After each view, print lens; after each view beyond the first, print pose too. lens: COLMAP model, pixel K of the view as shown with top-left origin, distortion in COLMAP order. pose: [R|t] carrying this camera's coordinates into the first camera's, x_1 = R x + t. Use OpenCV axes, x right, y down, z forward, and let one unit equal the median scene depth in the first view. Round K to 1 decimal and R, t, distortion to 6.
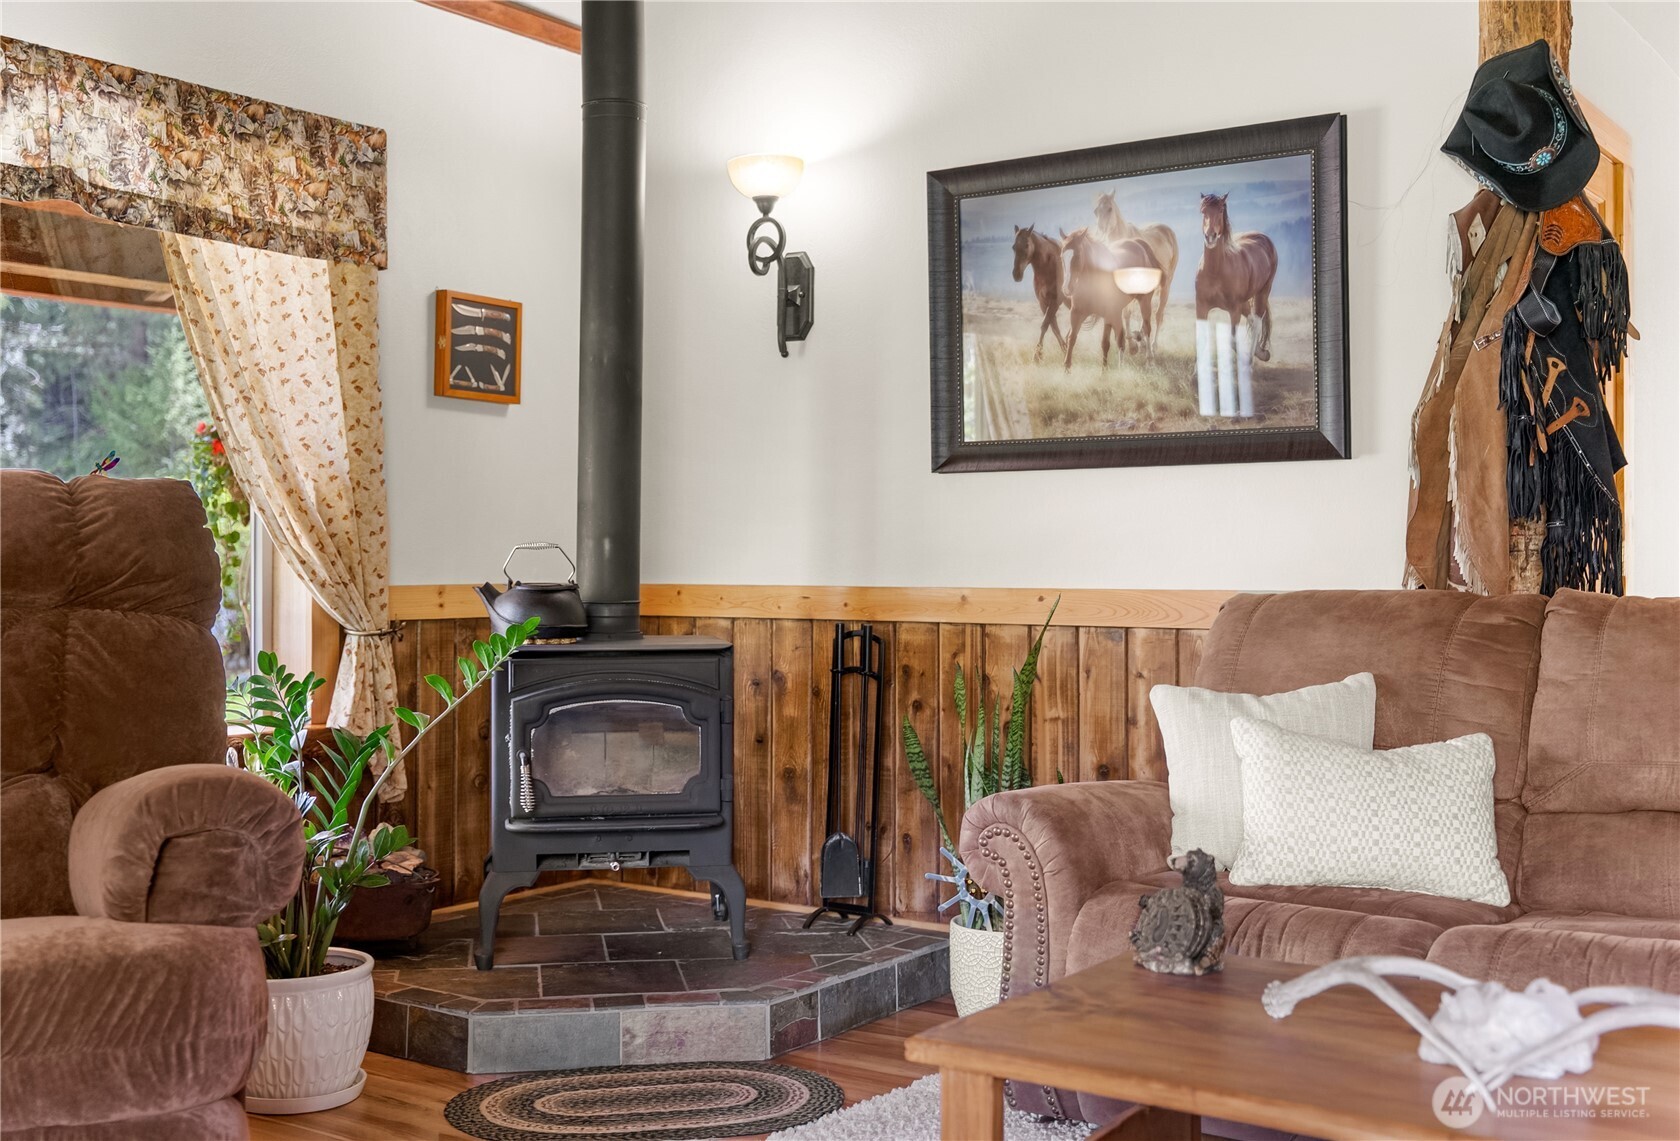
lens RADIAL K [[1882.6, 0, 832.8], [0, 1882.6, 532.3], [0, 0, 1]] dist [0.013931, 0.000000]
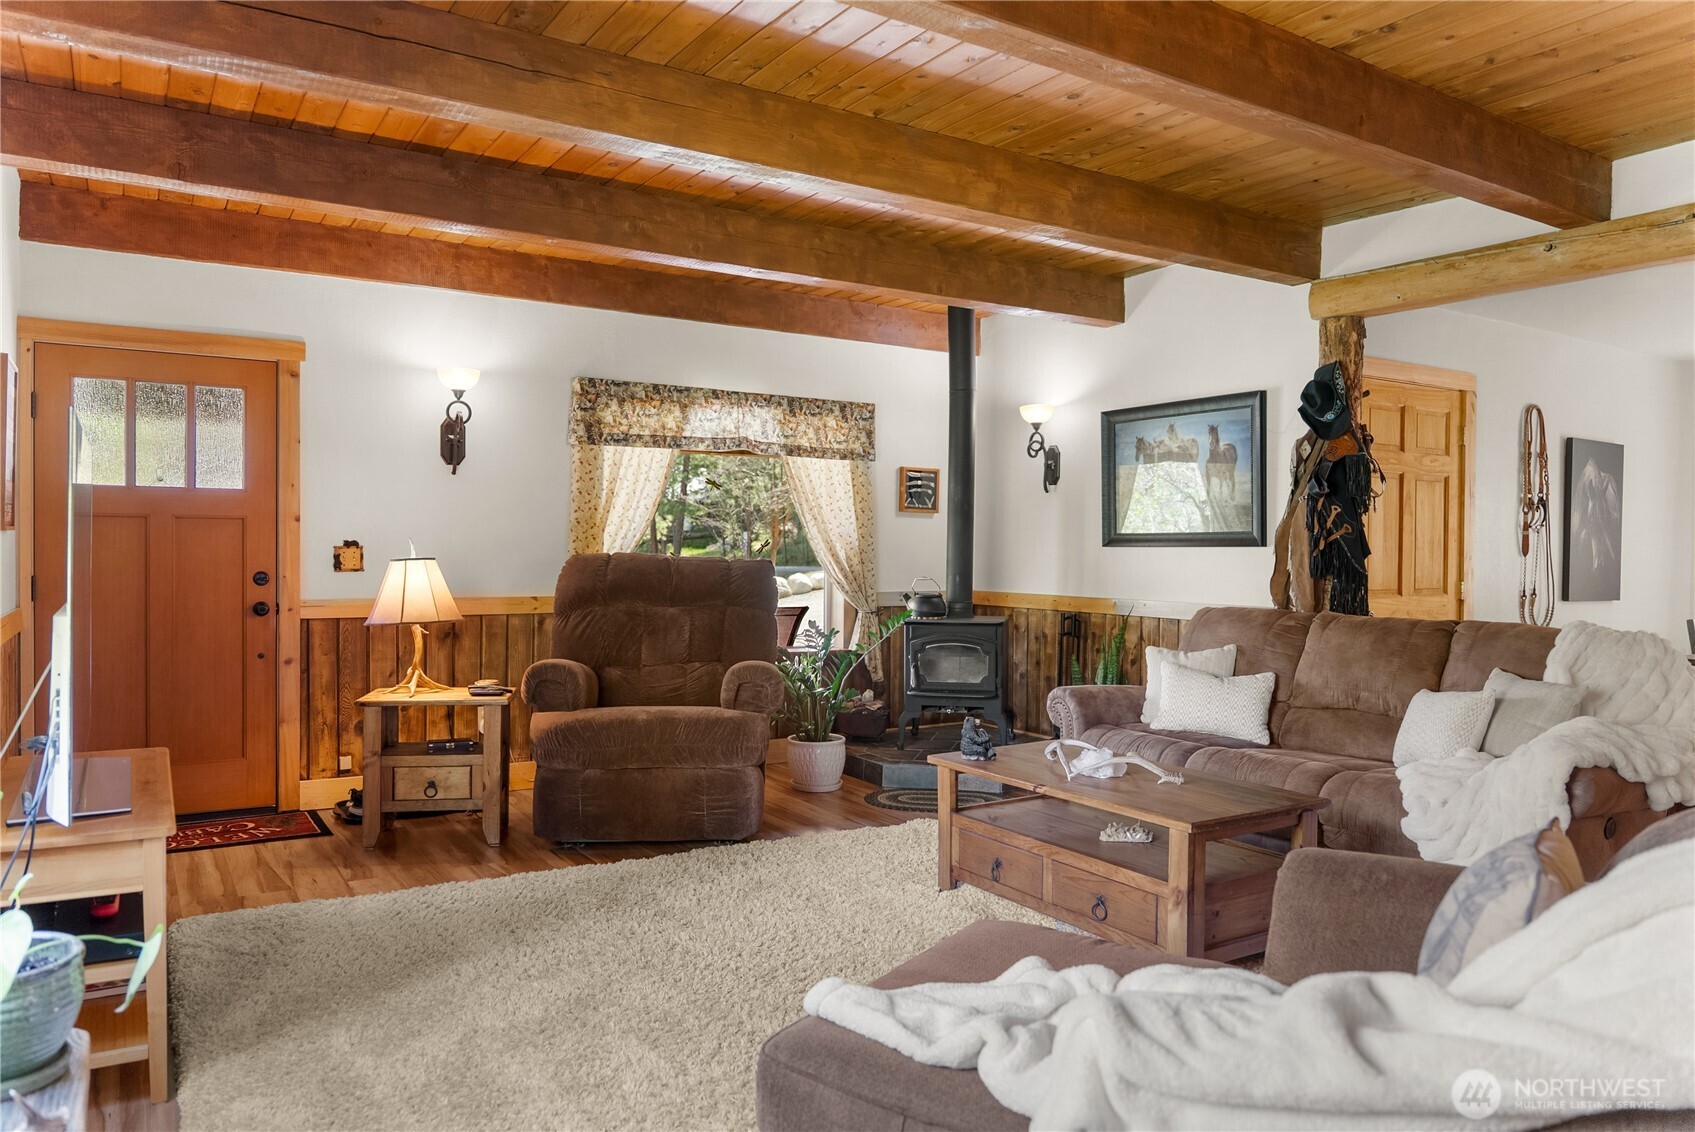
lens RADIAL K [[1151.5, 0, 840.5], [0, 1151.5, 560.7], [0, 0, 1]] dist [-0.009988, -0.007216]
pose [[0.921141, 0.010222, -0.389096, 0.322383], [-0.000511, 0.999686, 0.025053, -0.053247], [0.389230, -0.022878, 0.920857, -0.409752]]
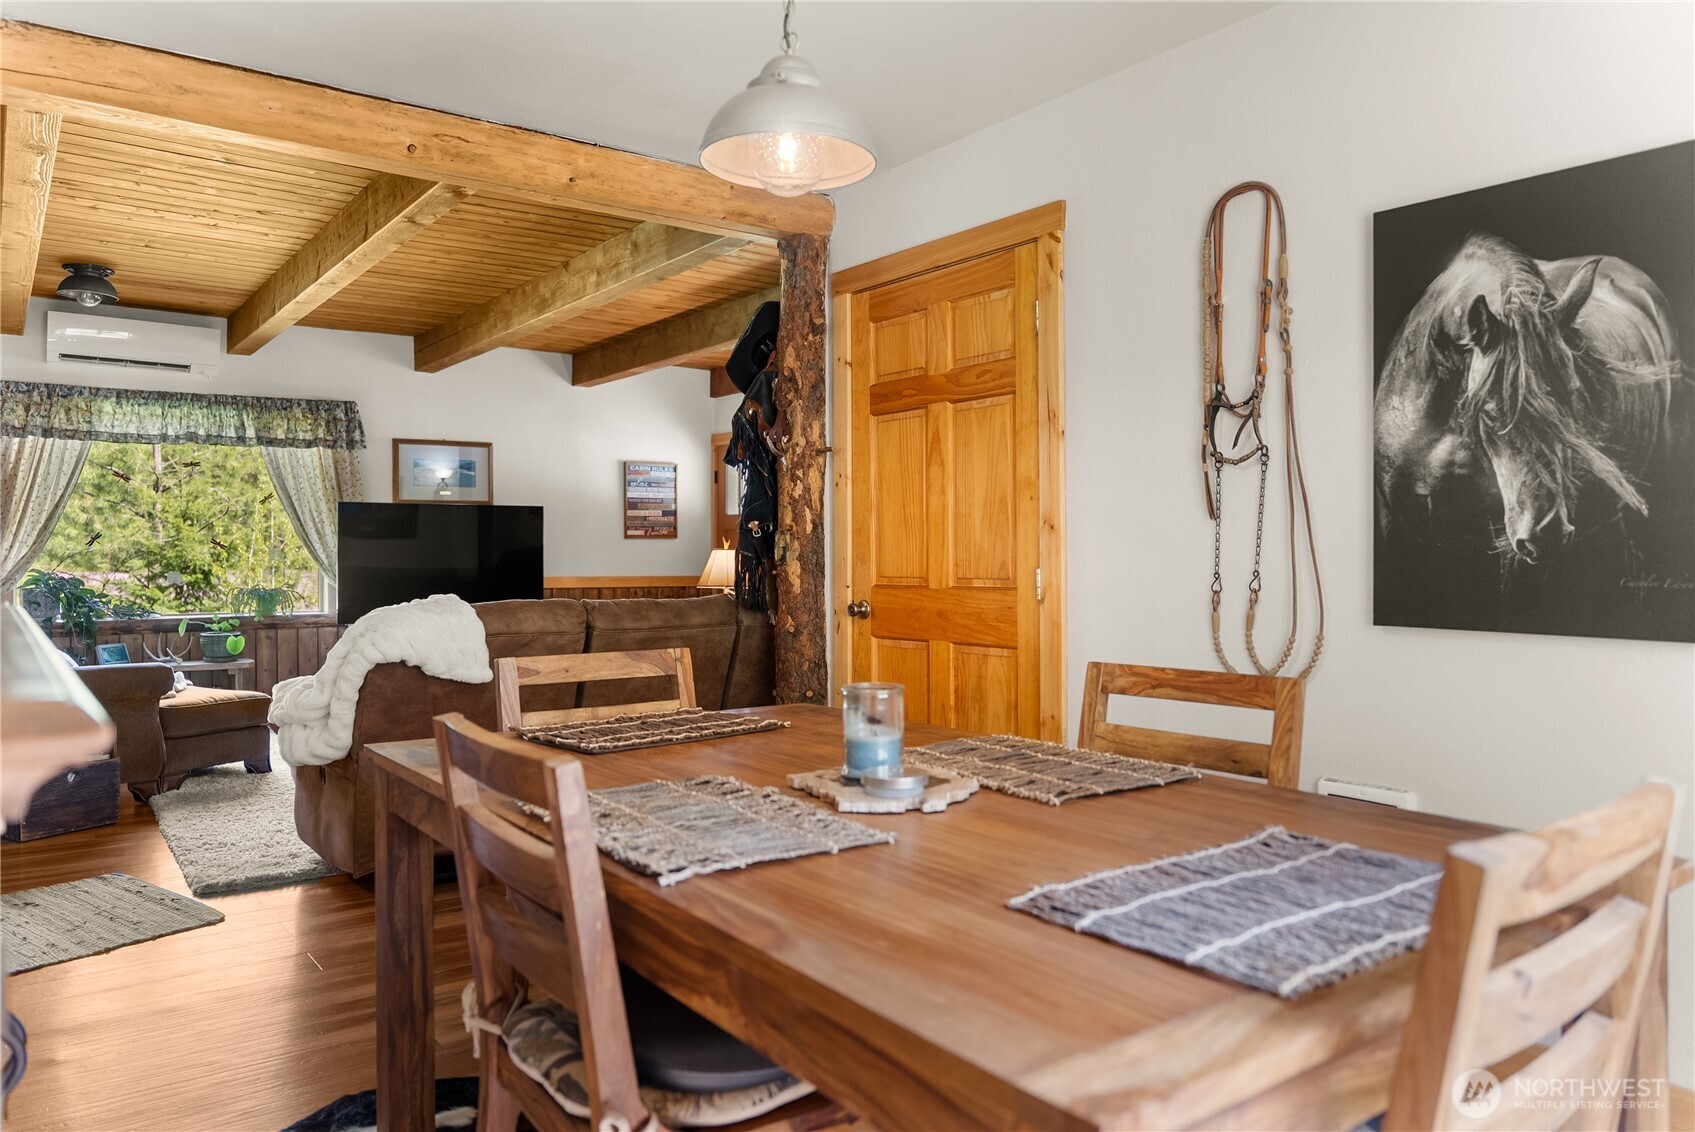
lens RADIAL K [[1151.5, 0, 834.4], [0, 1151.5, 537.6], [0, 0, 1]] dist [-0.009988, -0.007216]
pose [[-0.314127, -0.016649, -0.949235, 1.264019], [0.015890, 0.999614, -0.022792, -0.000009], [0.949248, -0.022243, -0.313741, 1.246138]]
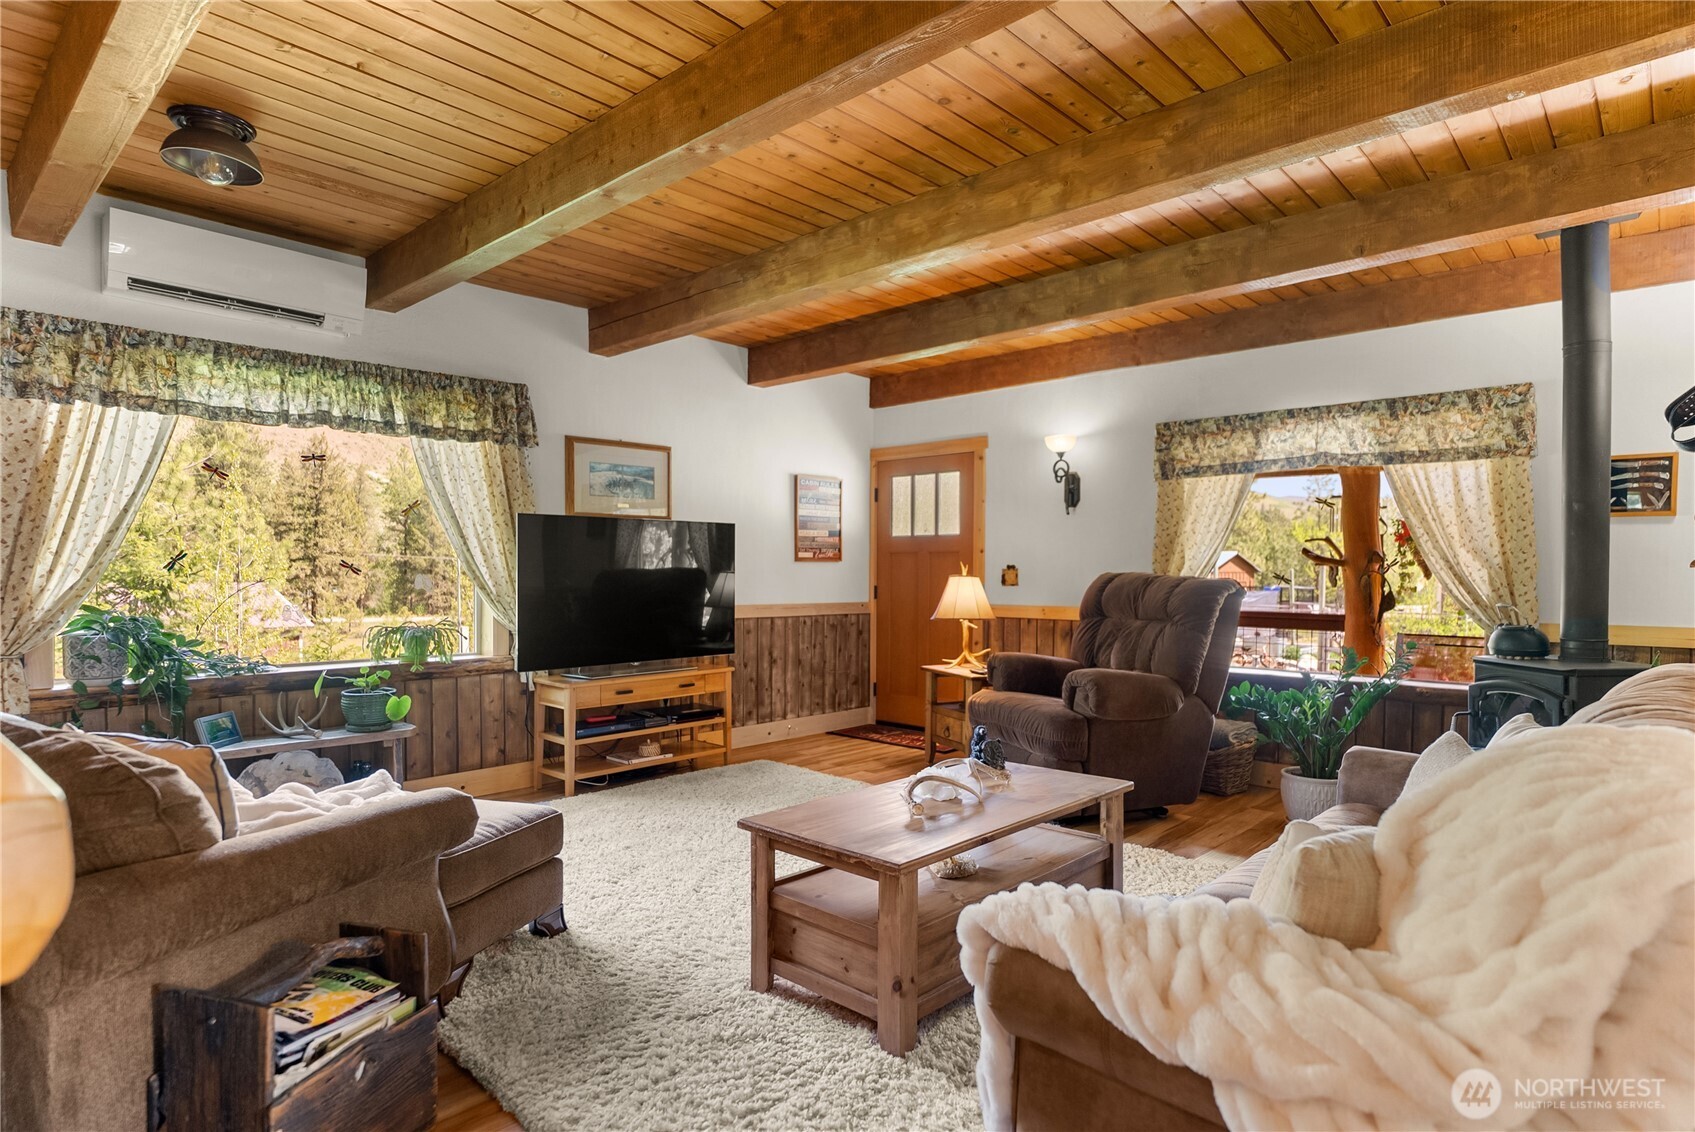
lens RADIAL K [[907.0, 0, 842.2], [0, 907.0, 580.9], [0, 0, 1]] dist [0.003069, -0.000462]
pose [[-0.139081, 0.008379, -0.990246, 0.824401], [0.011726, 0.999908, 0.006814, -0.030866], [0.990212, -0.010664, -0.139166, 0.478525]]
